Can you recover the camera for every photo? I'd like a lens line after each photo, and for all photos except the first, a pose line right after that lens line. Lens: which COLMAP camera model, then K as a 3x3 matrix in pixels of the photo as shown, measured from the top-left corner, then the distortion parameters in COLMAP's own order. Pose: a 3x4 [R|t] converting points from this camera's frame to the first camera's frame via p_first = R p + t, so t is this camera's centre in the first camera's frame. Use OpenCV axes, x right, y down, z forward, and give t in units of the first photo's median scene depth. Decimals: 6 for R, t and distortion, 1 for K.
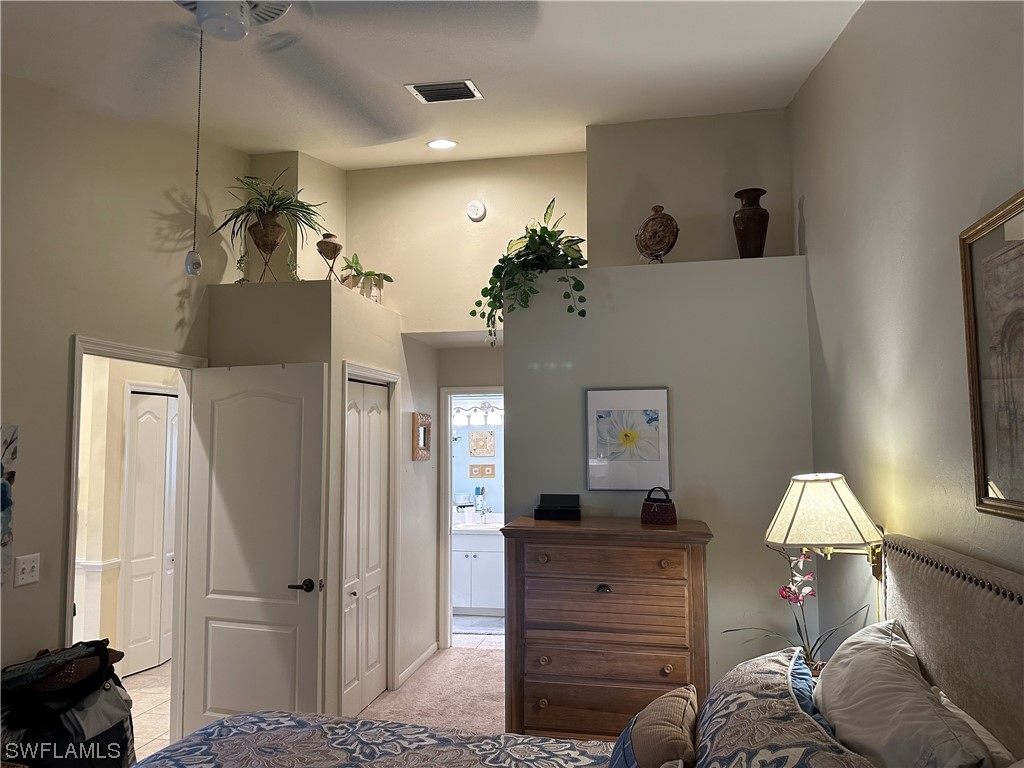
lens RADIAL K [[720.7, 0, 514.6], [0, 720.7, 390.2], [0, 0, 1]] dist [0.065780, -0.088410]
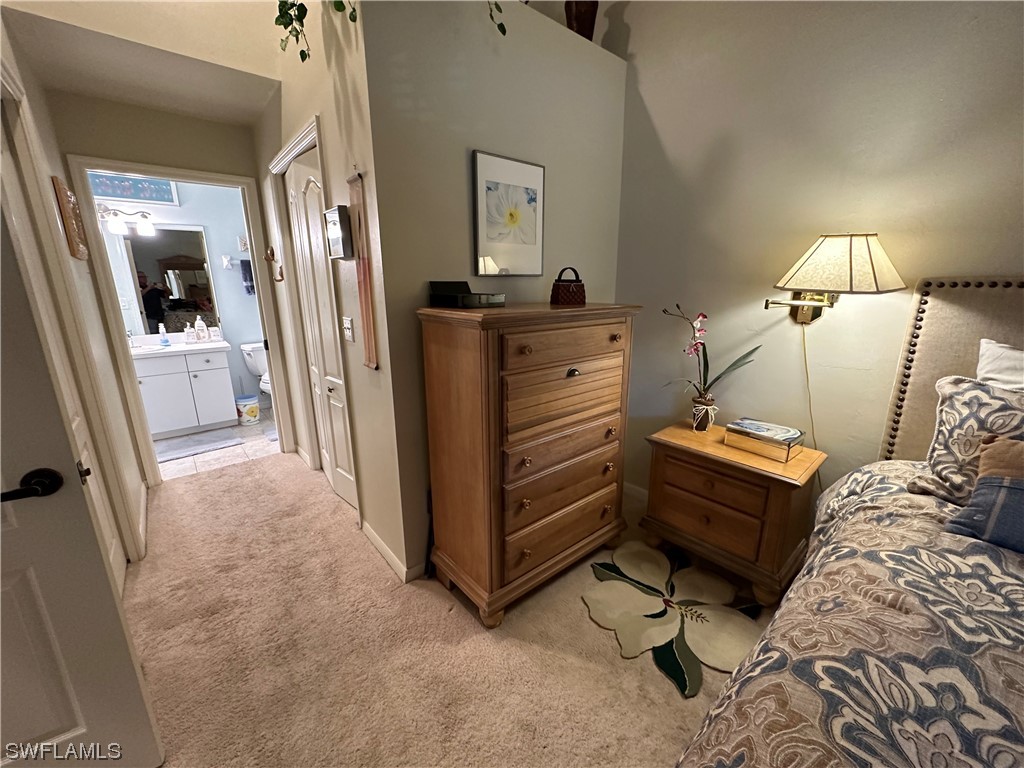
lens RADIAL K [[409.2, 0, 510.9], [0, 409.2, 383.5], [0, 0, 1]] dist [-0.002409, 0.000485]
pose [[0.628584, -0.186403, 0.755074, -0.266675], [-0.051154, 0.958843, 0.279292, 0.117359], [-0.776058, -0.214183, 0.593178, 0.603895]]
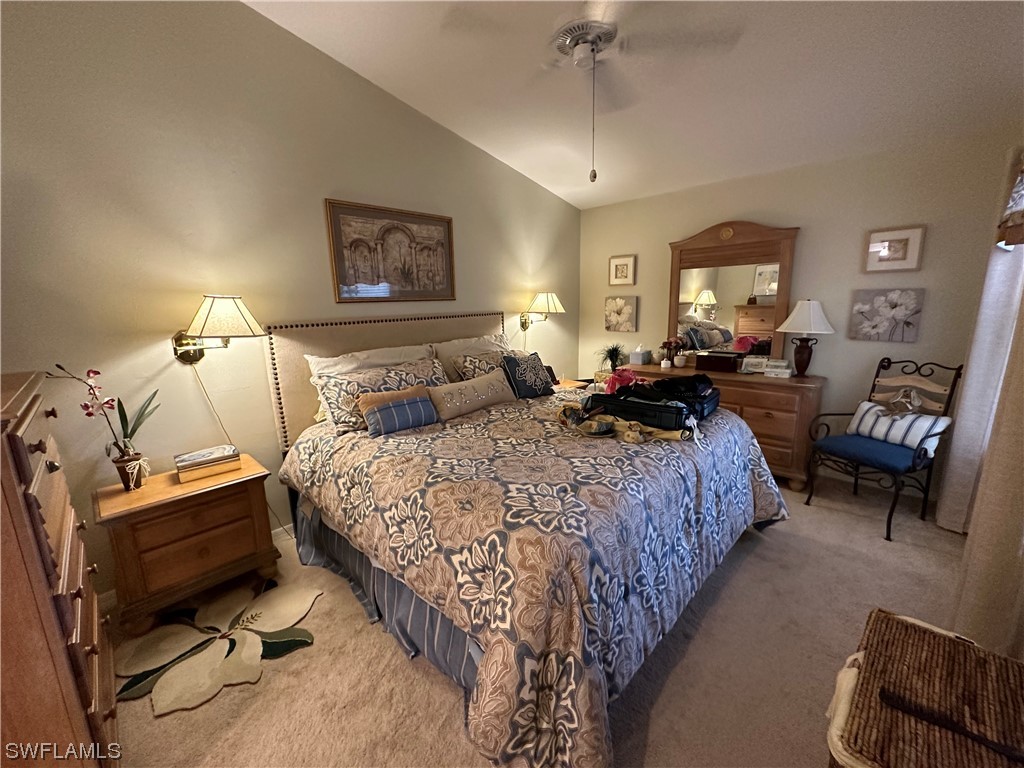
lens RADIAL K [[409.2, 0, 510.9], [0, 409.2, 383.4], [0, 0, 1]] dist [-0.002409, 0.000485]
pose [[-0.834921, -0.082600, 0.544136, -0.372502], [-0.008813, 0.990554, 0.136843, 0.110637], [-0.550299, 0.109458, -0.827762, 0.869170]]
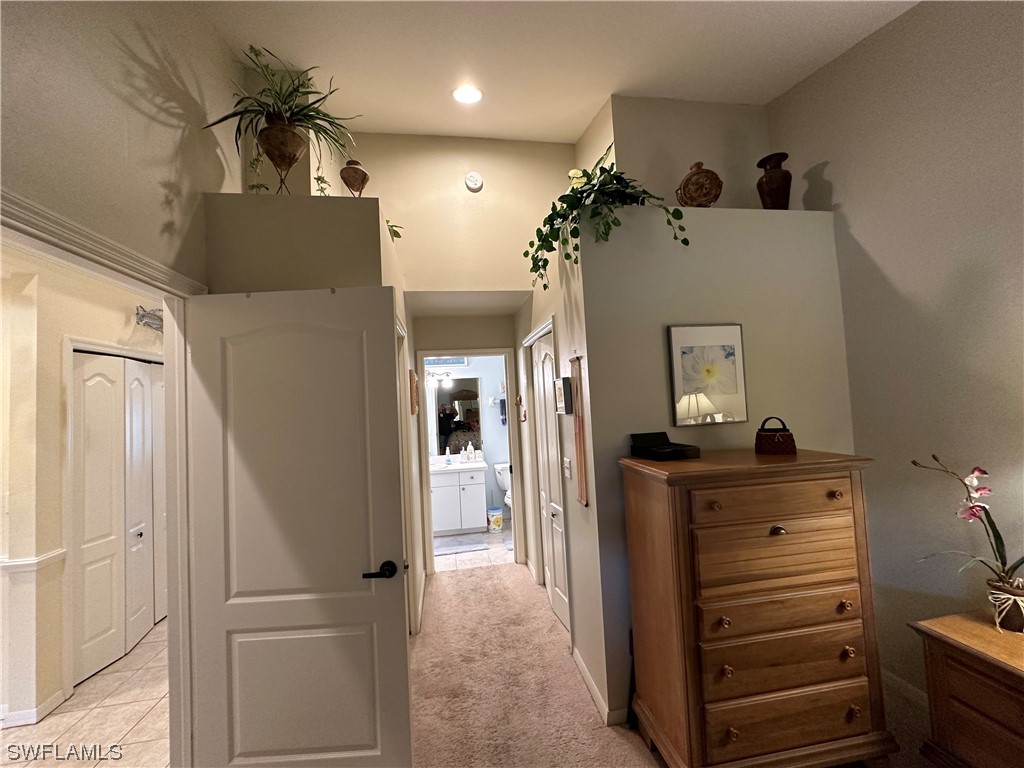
lens RADIAL K [[409.2, 0, 512.0], [0, 409.2, 383.1], [0, 0, 1]] dist [-0.002409, 0.000485]
pose [[0.938573, -0.027084, 0.344016, -0.289459], [0.022187, 0.999589, 0.018162, 0.060621], [-0.344366, -0.009413, 0.938788, 0.517283]]
